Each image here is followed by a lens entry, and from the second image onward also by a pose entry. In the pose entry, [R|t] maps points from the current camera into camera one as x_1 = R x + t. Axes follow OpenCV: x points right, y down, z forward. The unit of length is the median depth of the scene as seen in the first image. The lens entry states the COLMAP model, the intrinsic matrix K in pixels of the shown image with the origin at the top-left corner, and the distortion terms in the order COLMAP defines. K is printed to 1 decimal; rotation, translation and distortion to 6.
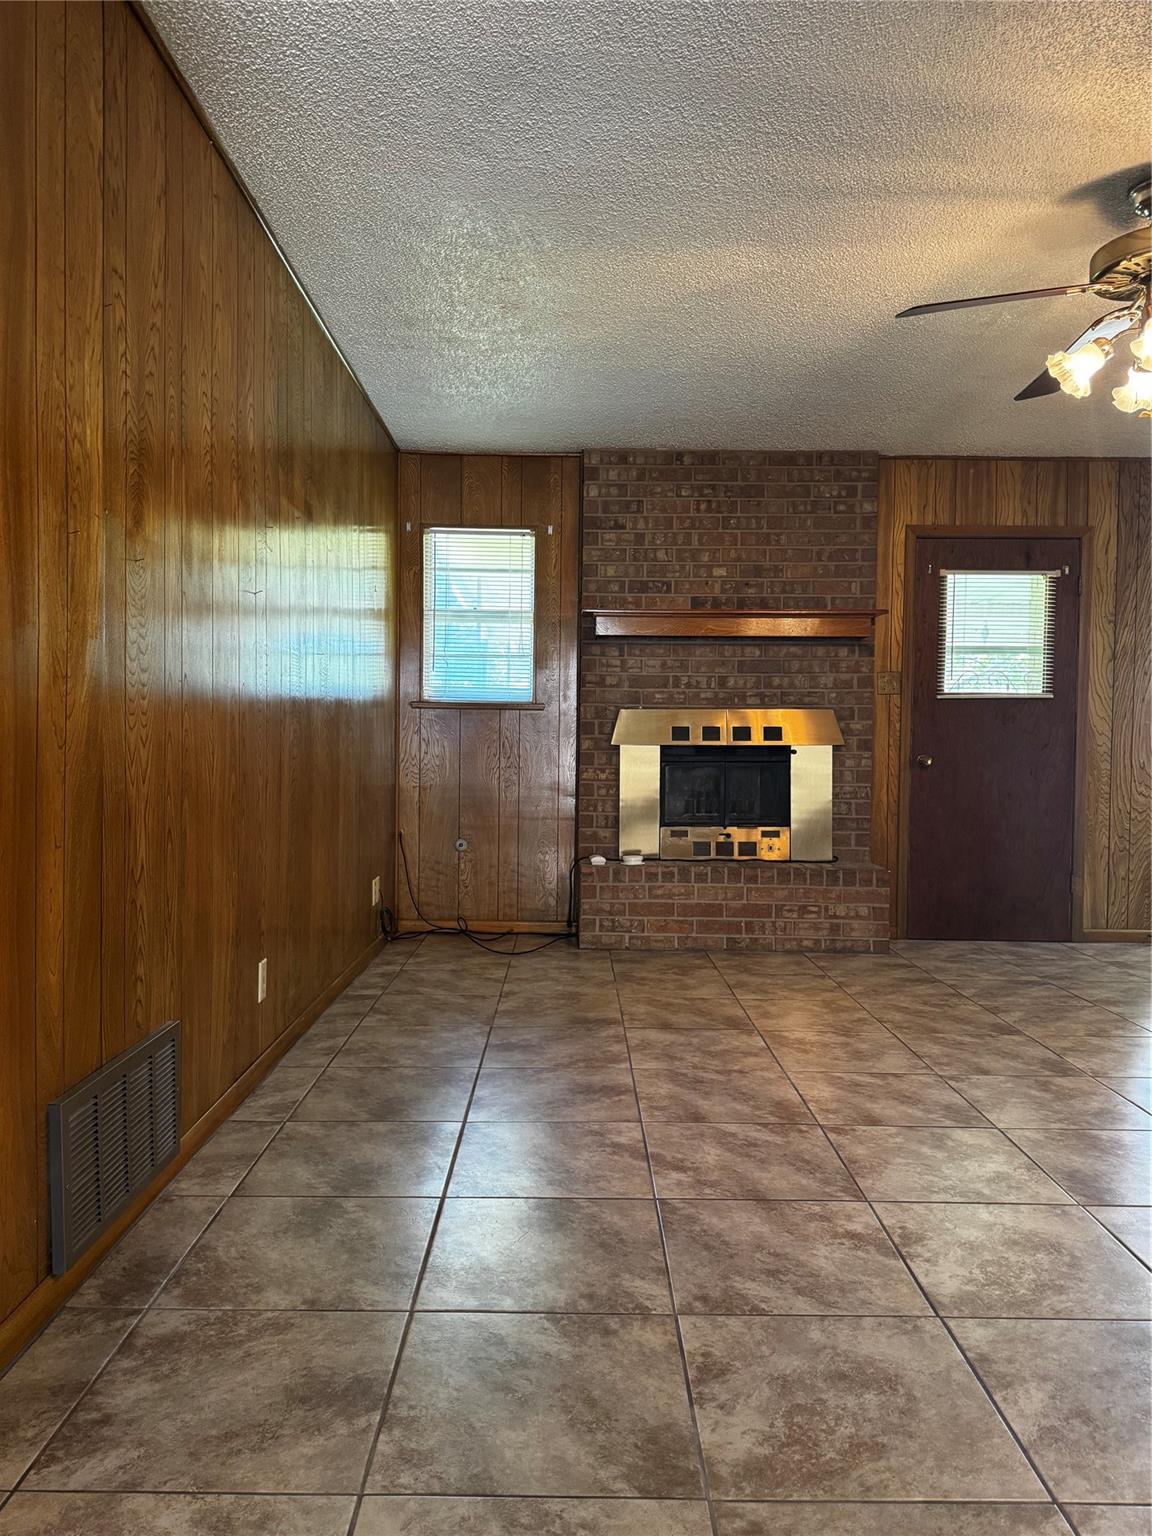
lens RADIAL K [[1087.5, 0, 570.4], [0, 1087.5, 768.6], [0, 0, 1]] dist [0.057905, -0.072335]
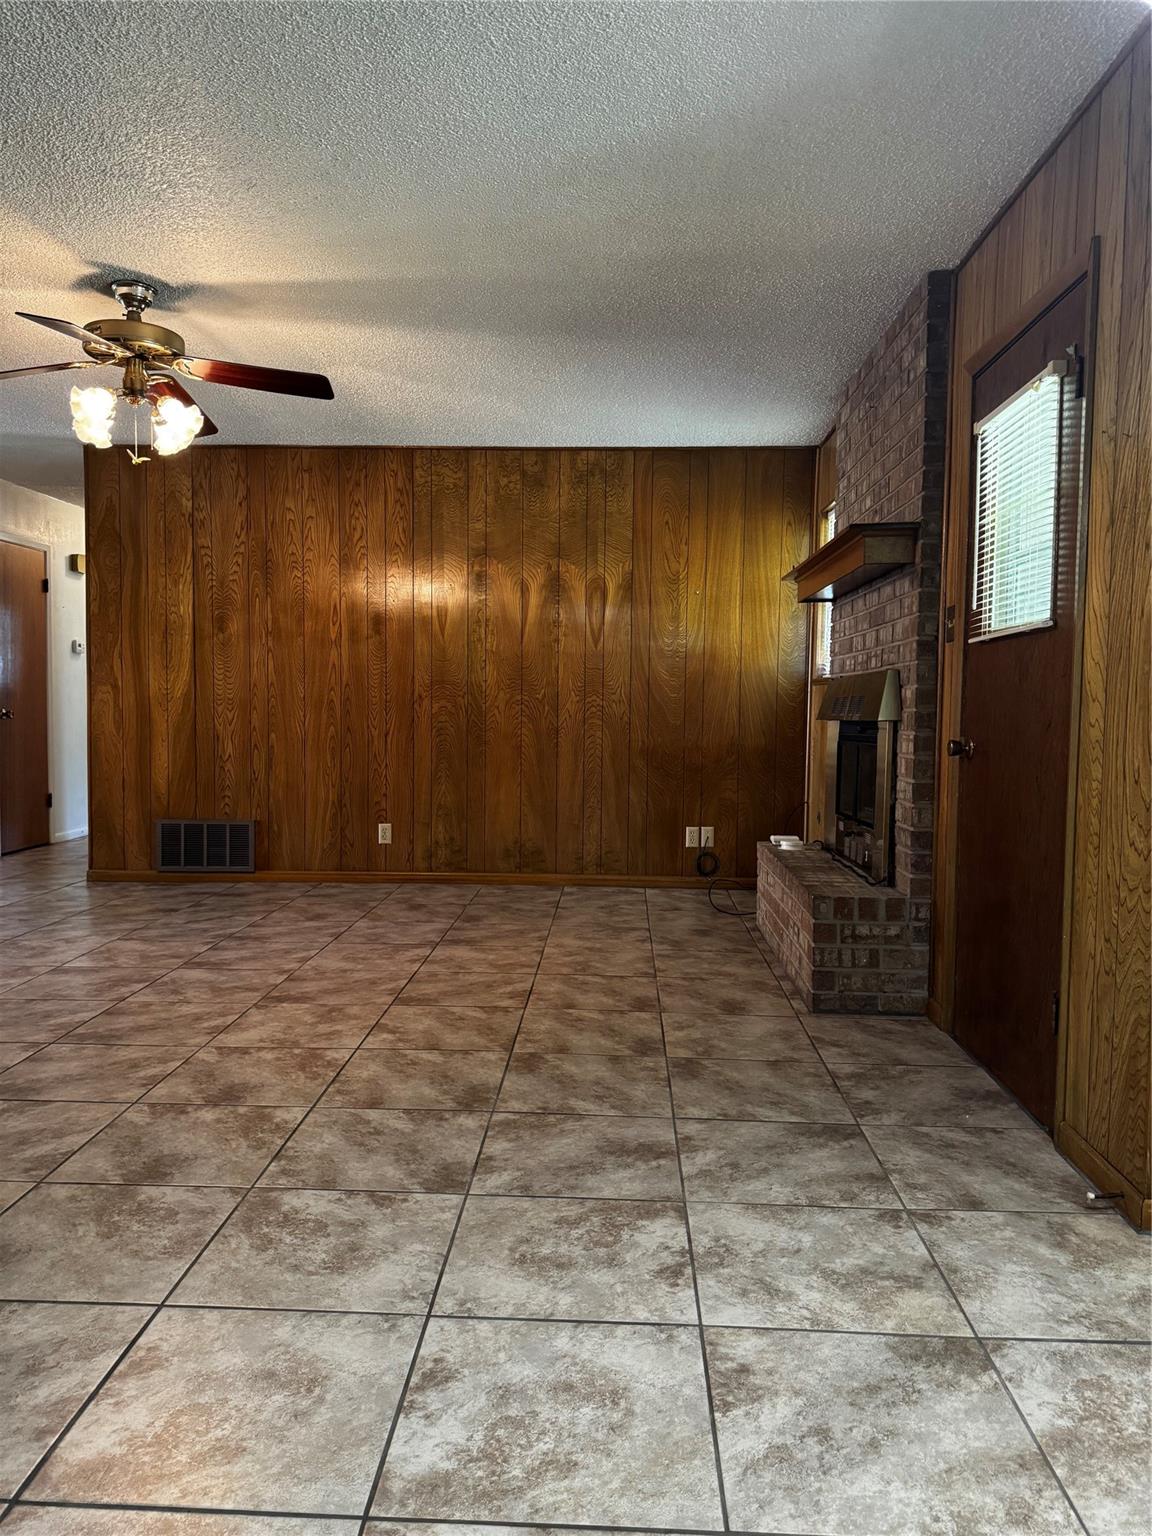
lens RADIAL K [[1087.5, 0, 587.8], [0, 1087.5, 772.7], [0, 0, 1]] dist [0.057905, -0.072335]
pose [[-0.039327, 0.048679, -0.998040, 0.962577], [-0.036615, 0.998072, 0.050123, -0.016355], [0.998555, 0.038514, -0.037469, 0.838390]]
